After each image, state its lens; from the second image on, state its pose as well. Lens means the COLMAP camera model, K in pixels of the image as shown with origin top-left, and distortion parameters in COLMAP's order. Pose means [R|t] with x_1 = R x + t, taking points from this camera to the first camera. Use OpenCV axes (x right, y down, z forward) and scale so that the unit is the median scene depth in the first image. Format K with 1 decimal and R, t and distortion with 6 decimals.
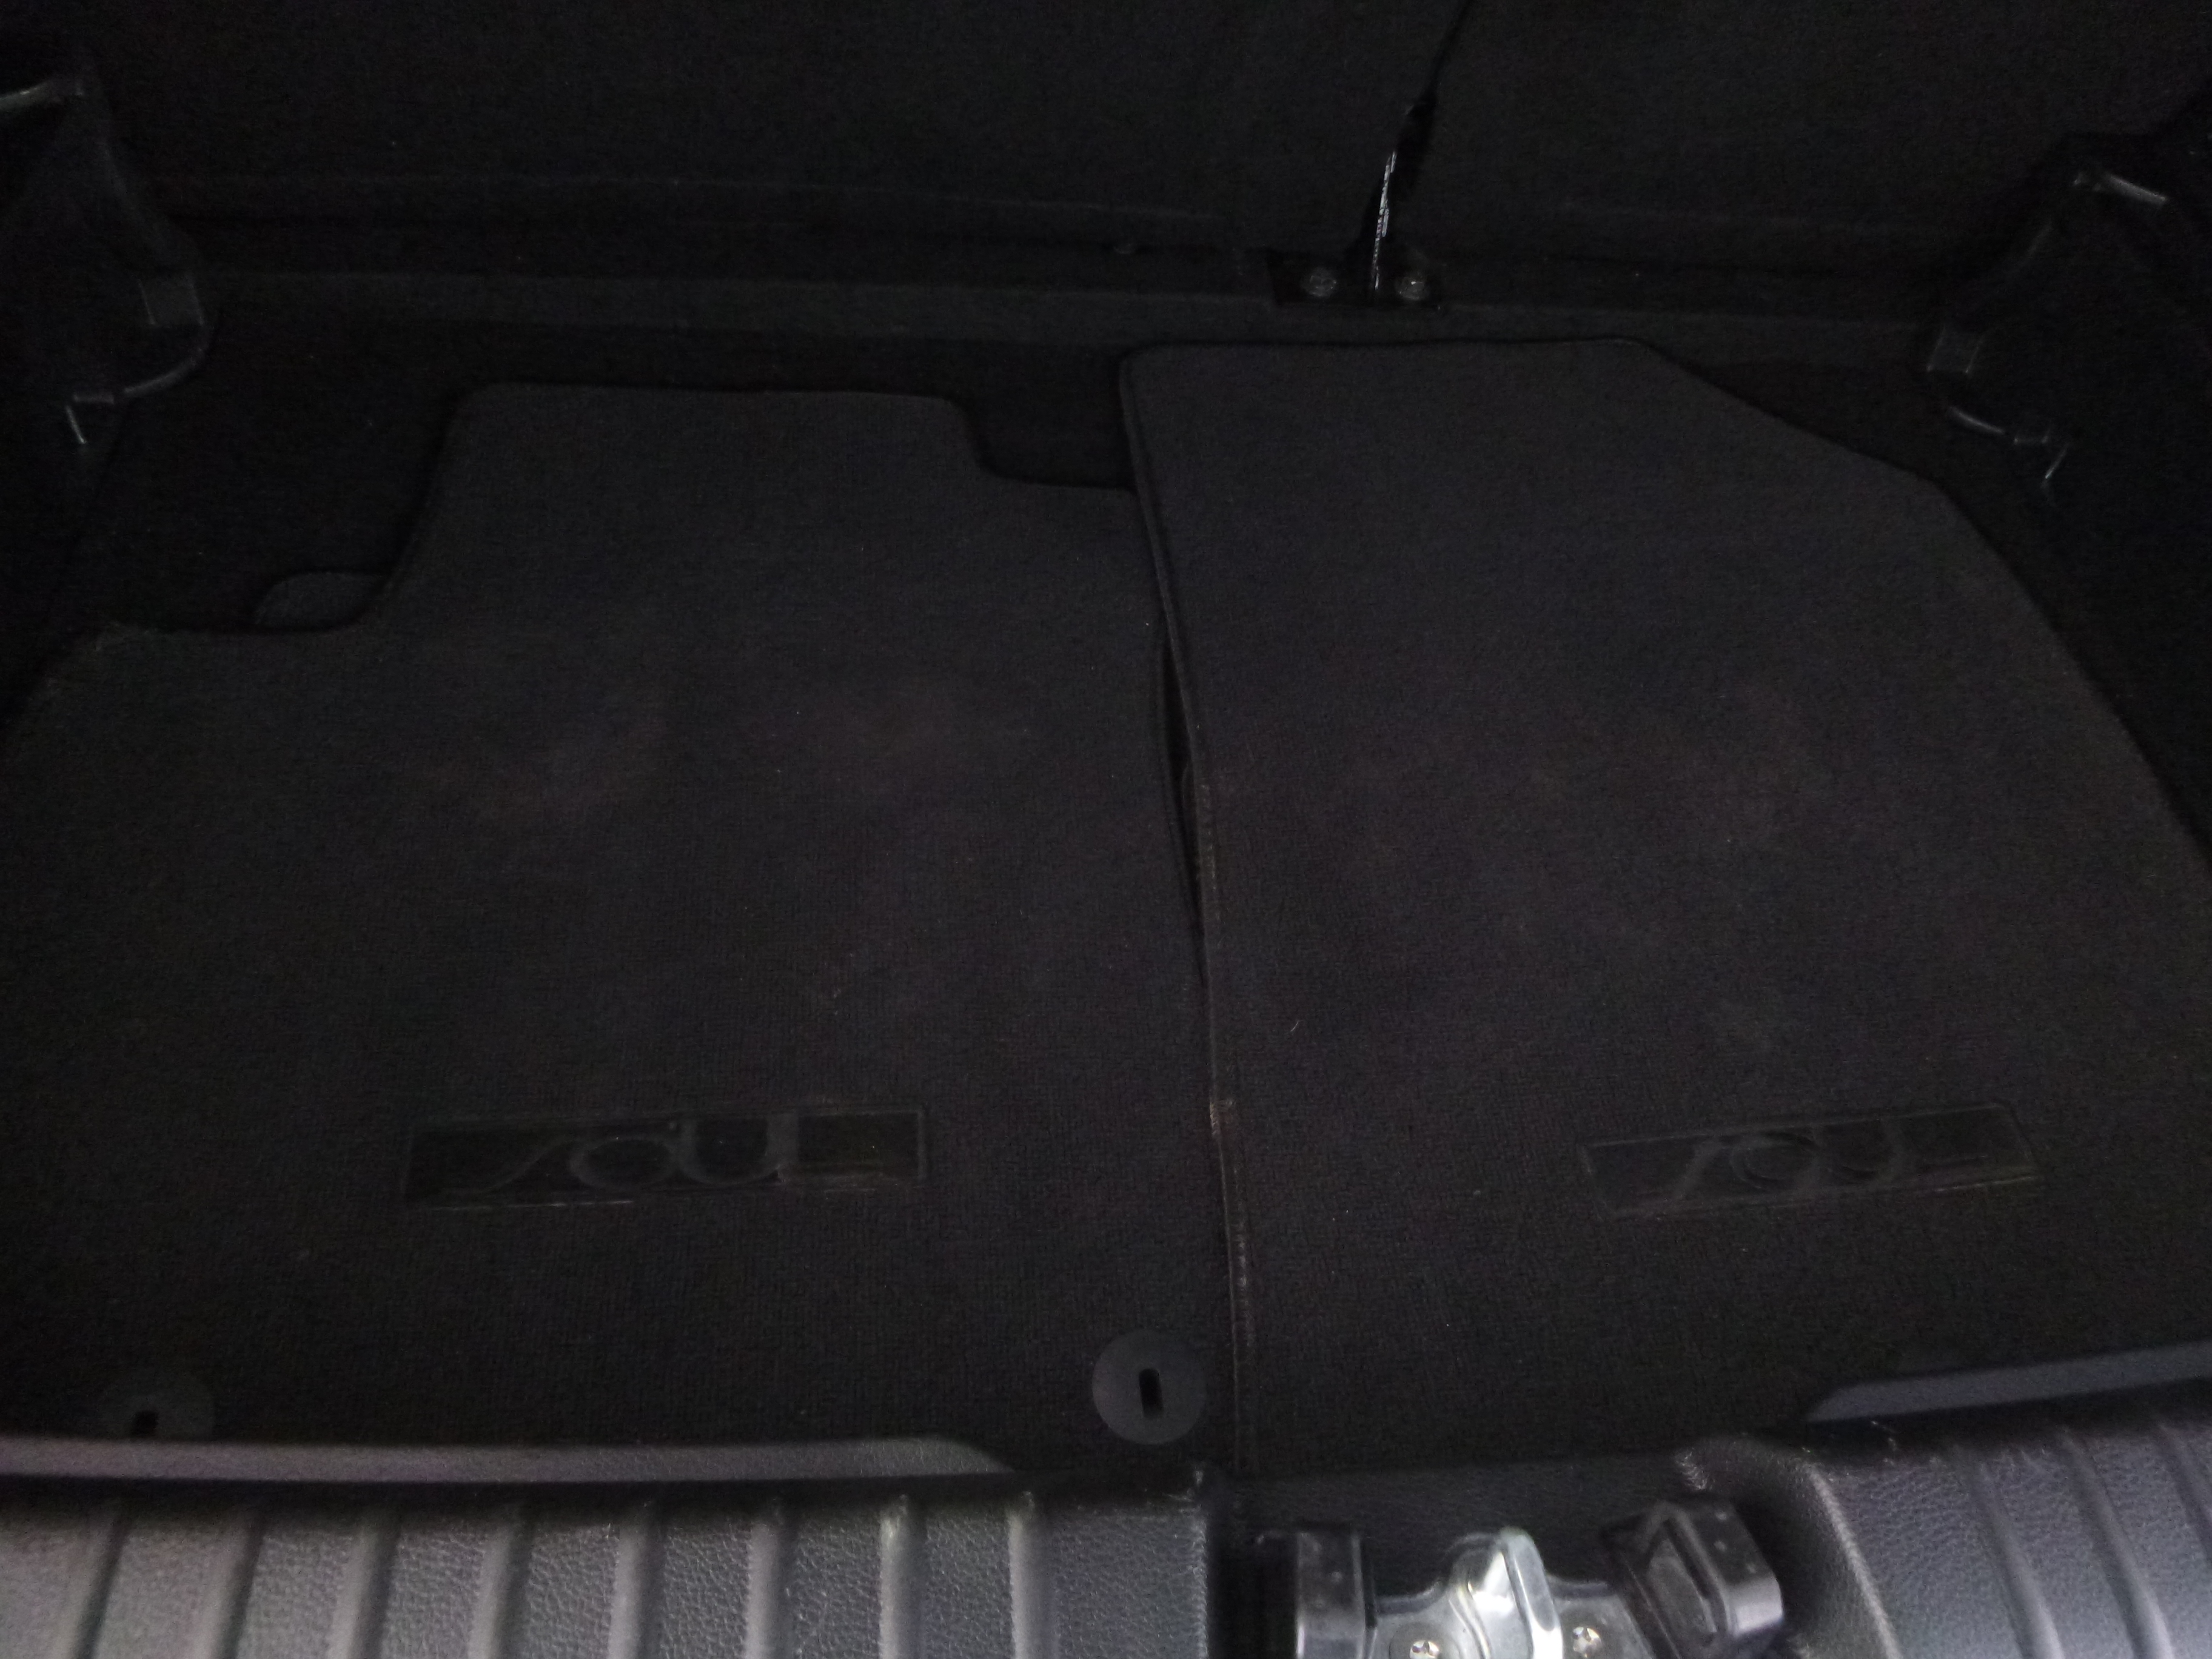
lens RADIAL K [[1578.3, 0, 1106.0], [0, 1578.3, 829.5], [0, 0, 1]] dist [-0.044484, -0.000344]
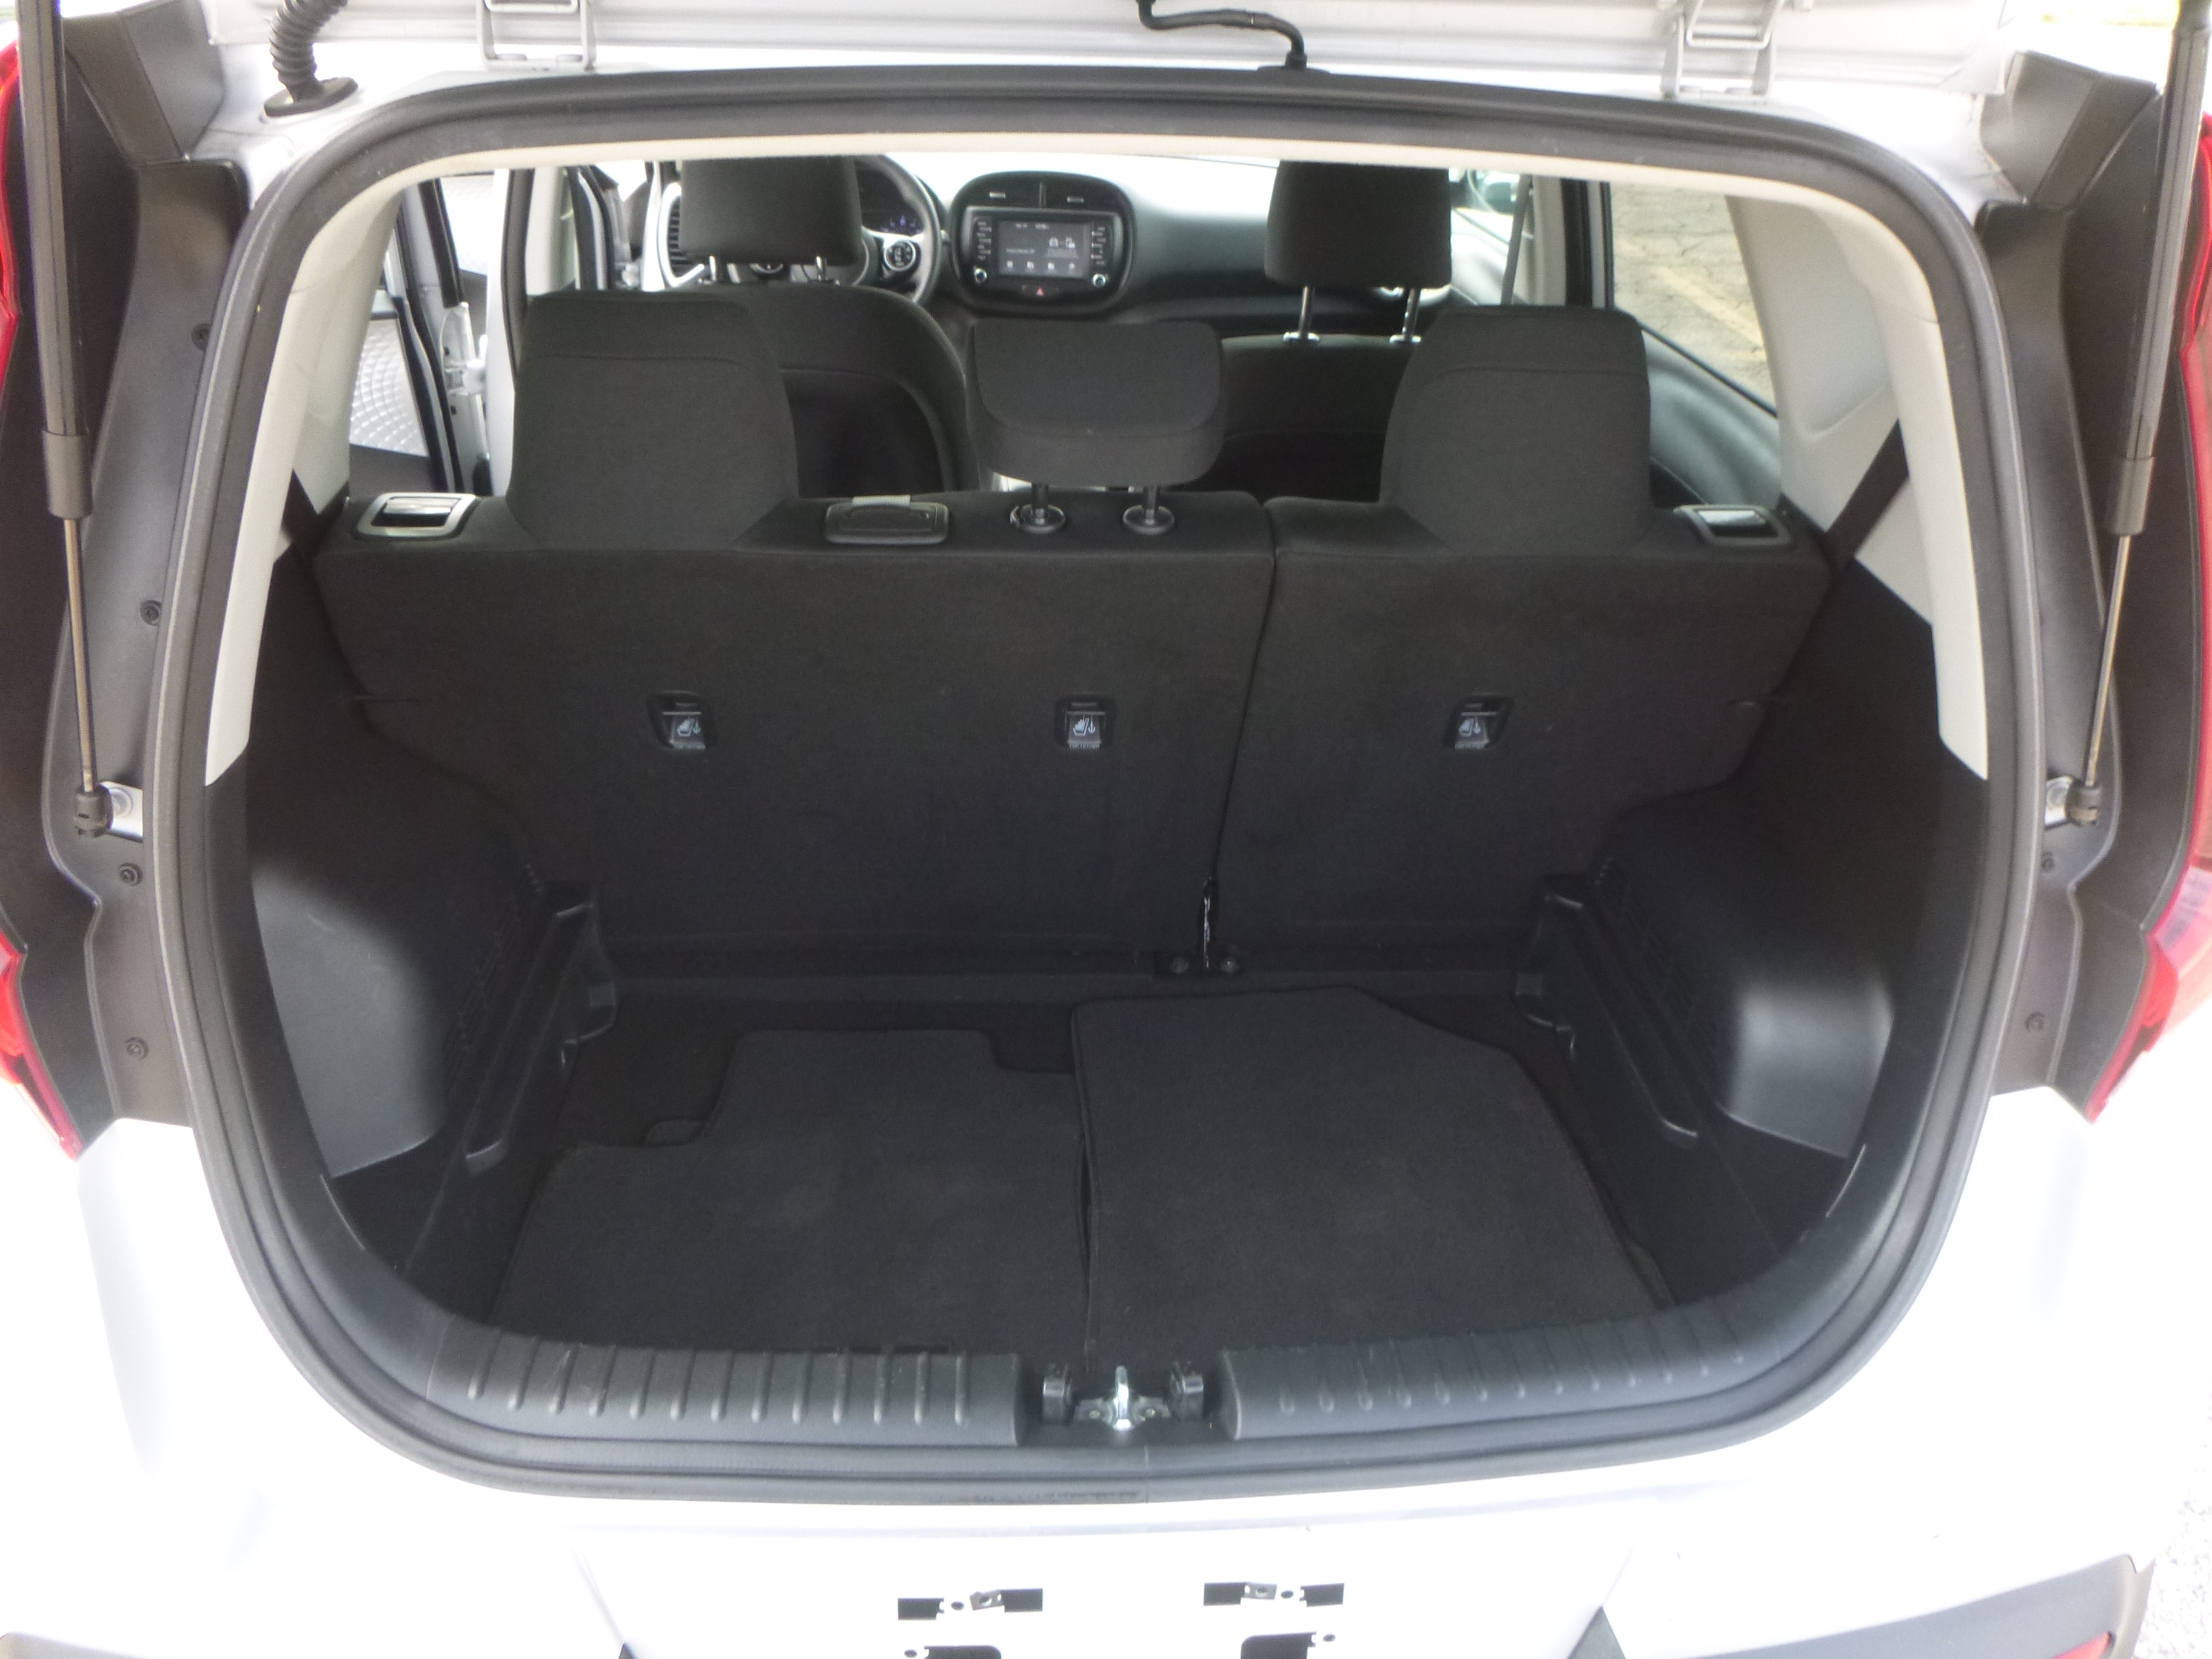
lens RADIAL K [[1610.3, 0, 1106.0], [0, 1610.3, 829.5], [0, 0, 1]] dist [-0.028306, 0.001232]
pose [[0.997305, -0.043371, -0.059178, 0.188731], [0.016925, 0.920813, -0.389636, 0.284124], [0.071391, 0.387584, 0.919066, -0.949313]]
